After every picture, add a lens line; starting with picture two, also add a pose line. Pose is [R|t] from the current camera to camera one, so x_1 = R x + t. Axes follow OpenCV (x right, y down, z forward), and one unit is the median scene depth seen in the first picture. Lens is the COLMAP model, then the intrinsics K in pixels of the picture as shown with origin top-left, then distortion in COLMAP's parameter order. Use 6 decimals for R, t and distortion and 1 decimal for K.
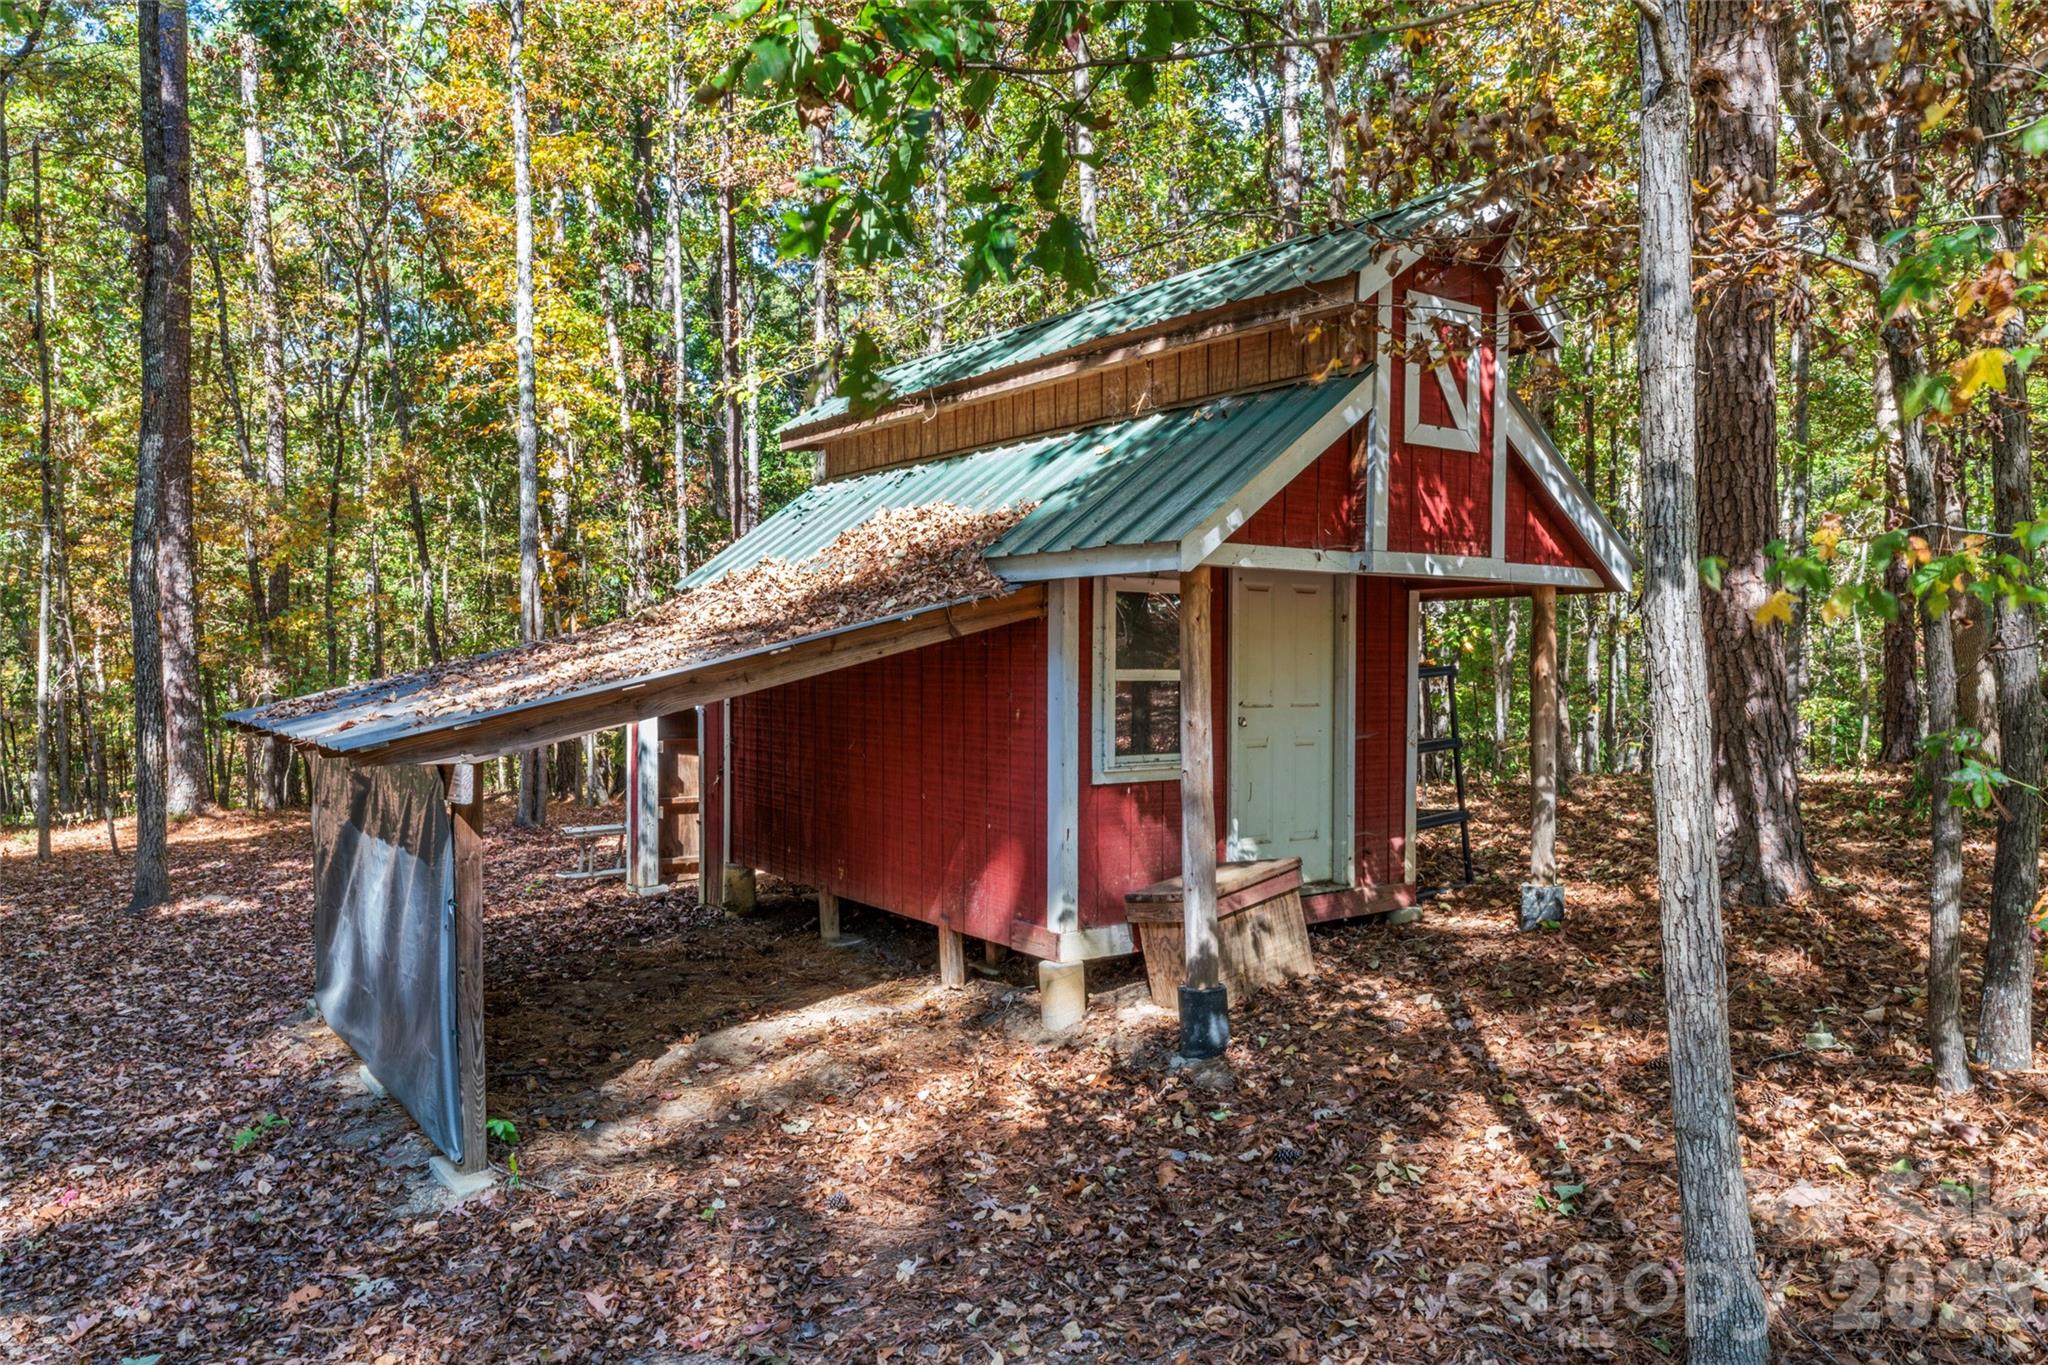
lens RADIAL K [[1410.5, 0, 1024.4], [0, 1410.5, 656.3], [0, 0, 1]] dist [0.008715, 0.001666]
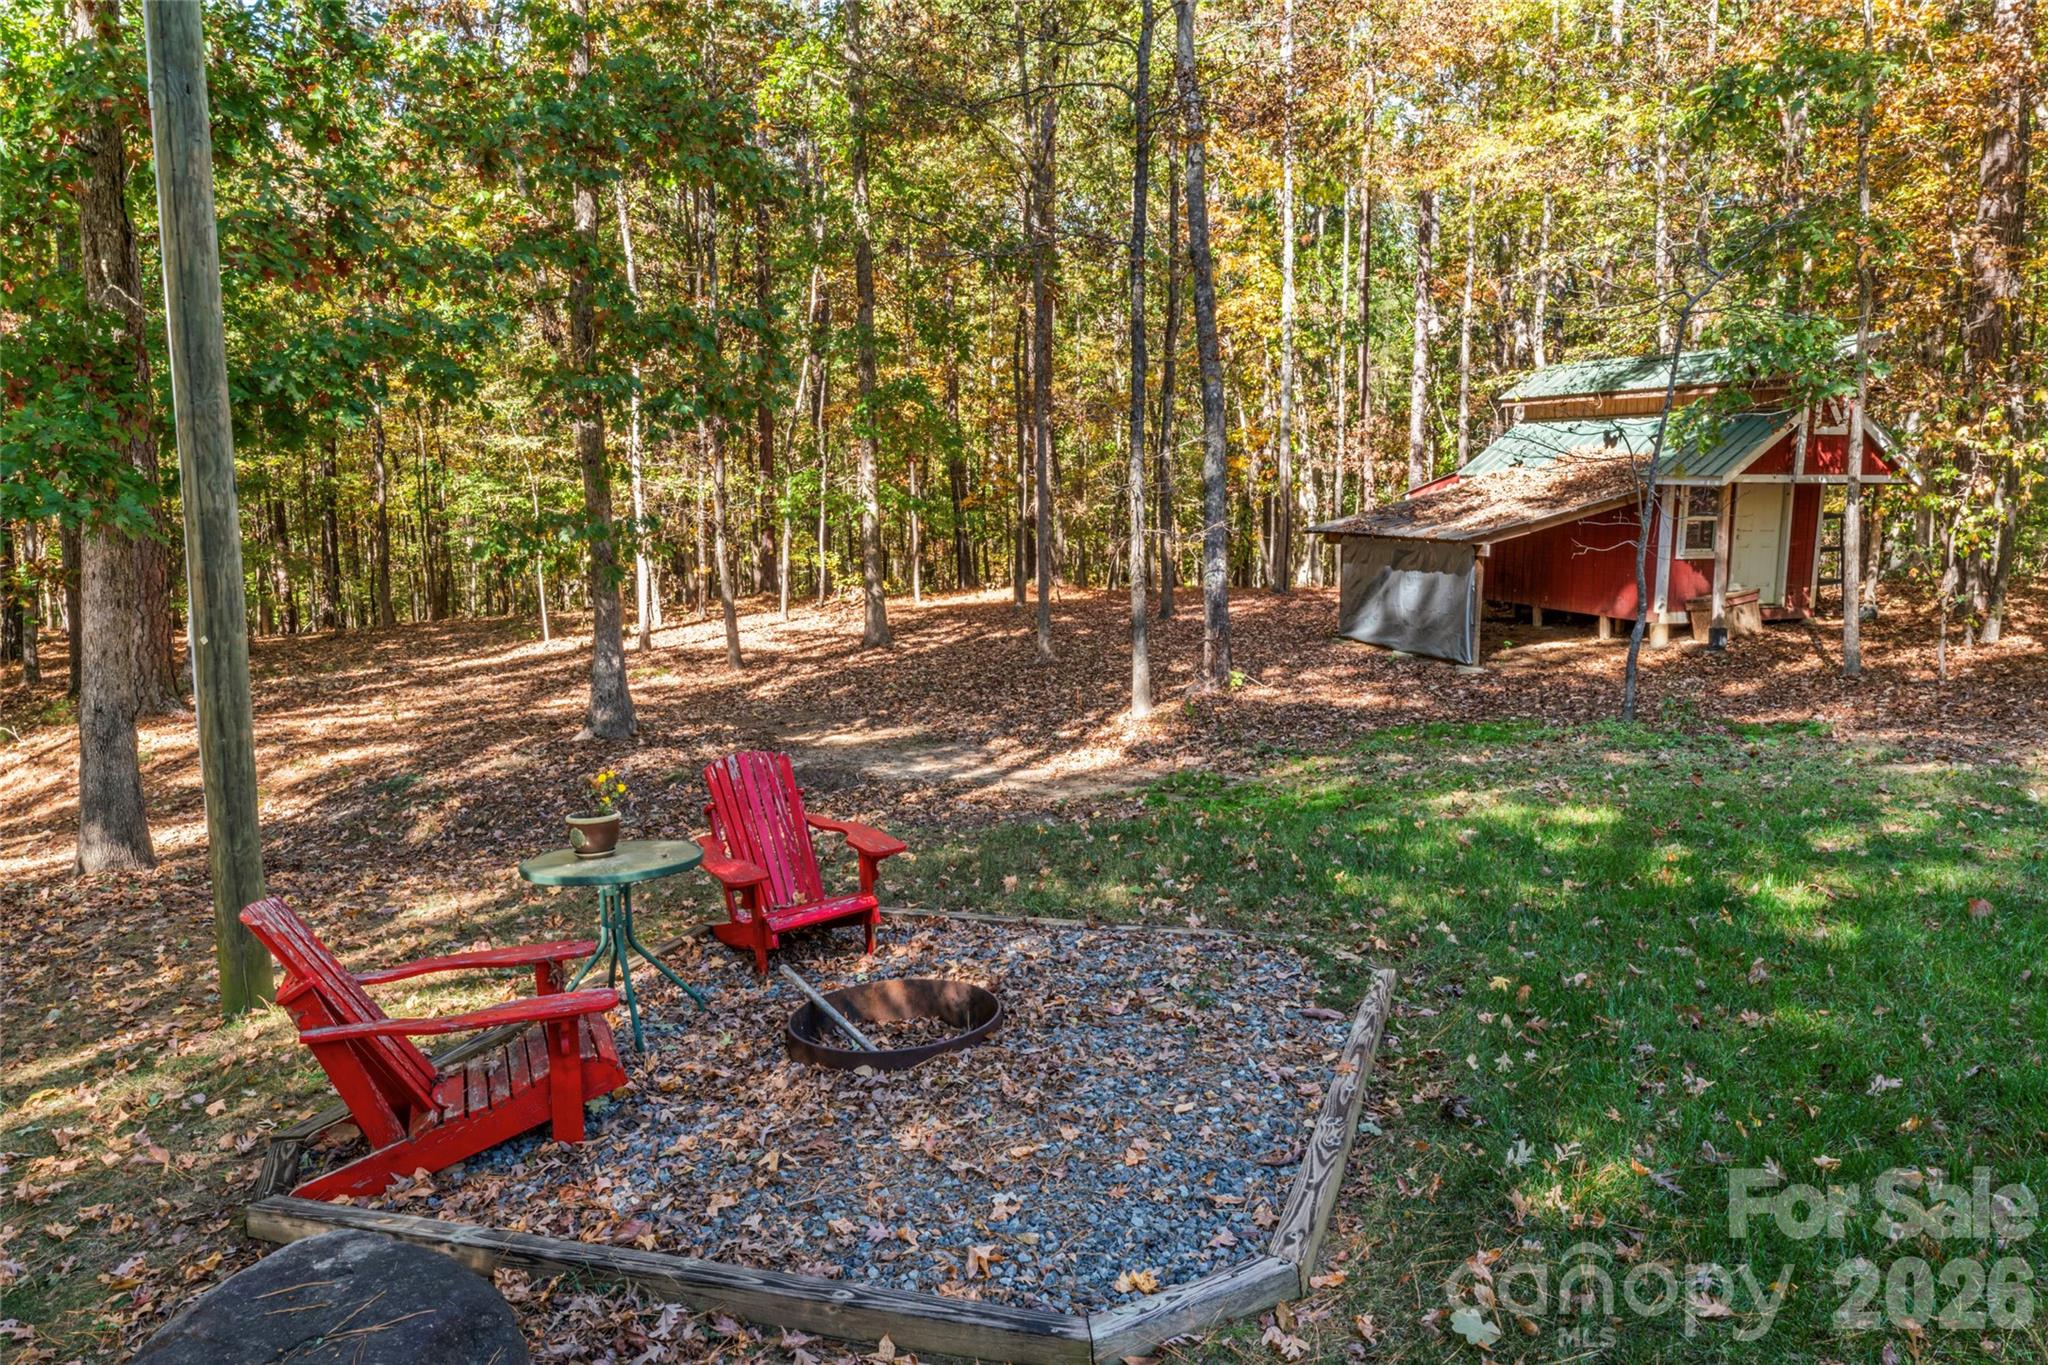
lens RADIAL K [[1410.5, 0, 1024.4], [0, 1410.5, 656.3], [0, 0, 1]] dist [0.008715, 0.001666]
pose [[0.956107, 0.044968, -0.289546, -0.359210], [-0.008550, 0.992015, 0.125832, -0.054160], [0.292893, -0.117833, 0.948857, -1.991553]]
